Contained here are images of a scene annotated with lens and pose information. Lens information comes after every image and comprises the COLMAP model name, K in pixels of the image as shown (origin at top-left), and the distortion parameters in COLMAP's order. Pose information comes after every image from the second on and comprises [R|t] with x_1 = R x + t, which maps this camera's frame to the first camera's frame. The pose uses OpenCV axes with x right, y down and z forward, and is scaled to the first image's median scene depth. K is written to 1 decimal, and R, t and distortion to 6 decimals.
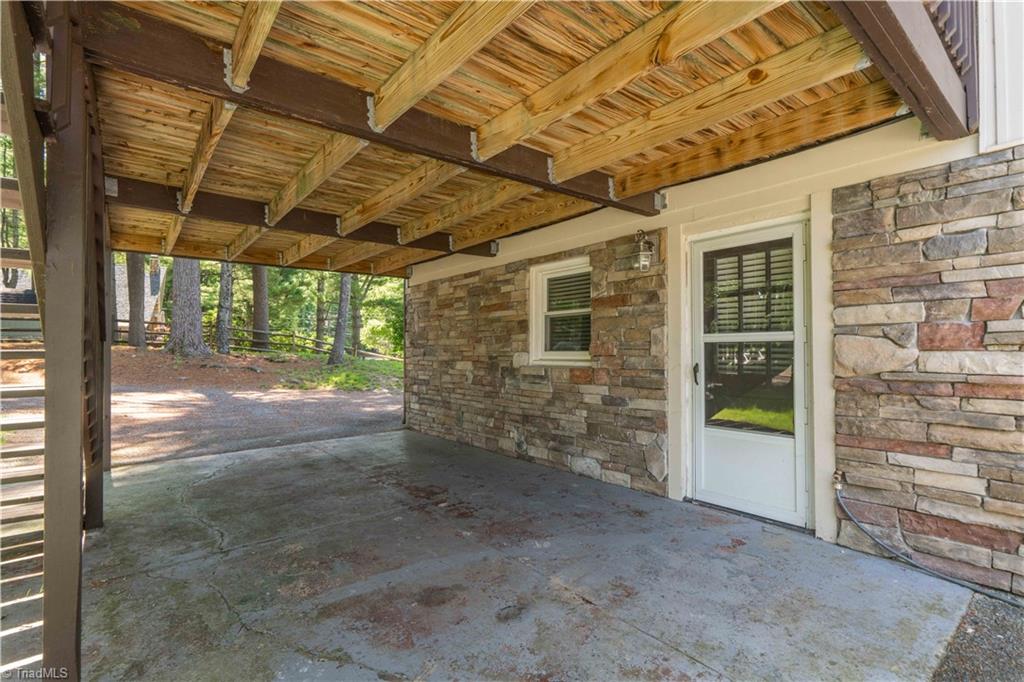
lens RADIAL K [[473.9, 0, 512.0], [0, 473.9, 341.0], [0, 0, 1]] dist [-0.001192, 0.000145]
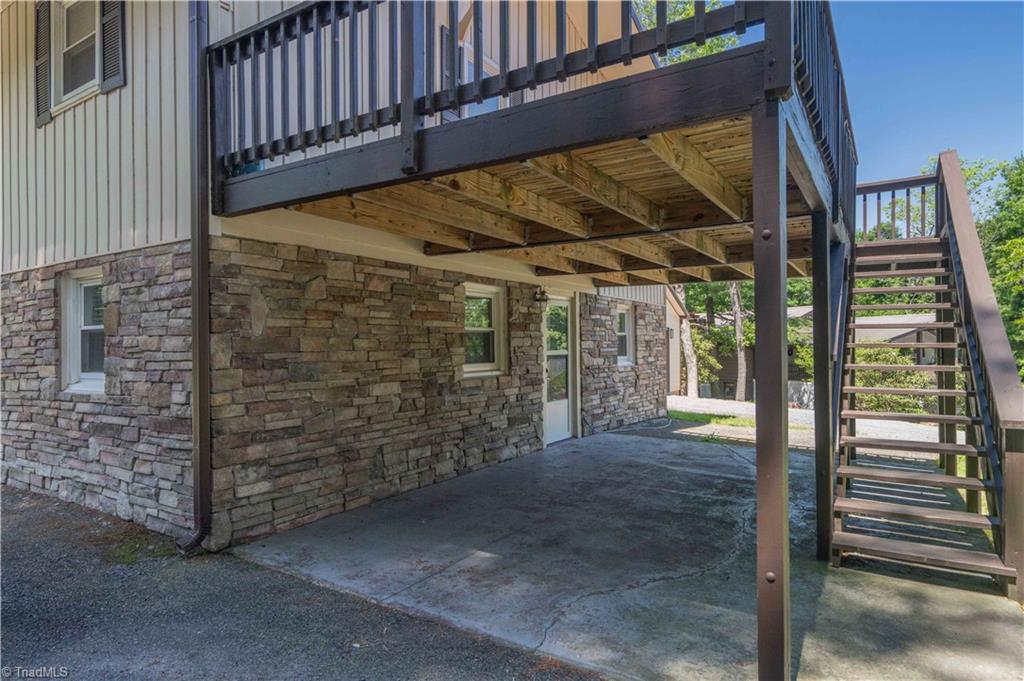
lens RADIAL K [[588.9, 0, 512.0], [0, 588.9, 340.5], [0, 0, 1]] dist [-0.001250, -0.000169]
pose [[-0.311259, 0.015815, 0.950194, -1.065109], [-0.007778, 0.999786, -0.019188, -0.005961], [-0.950293, -0.013363, -0.311069, 1.158316]]
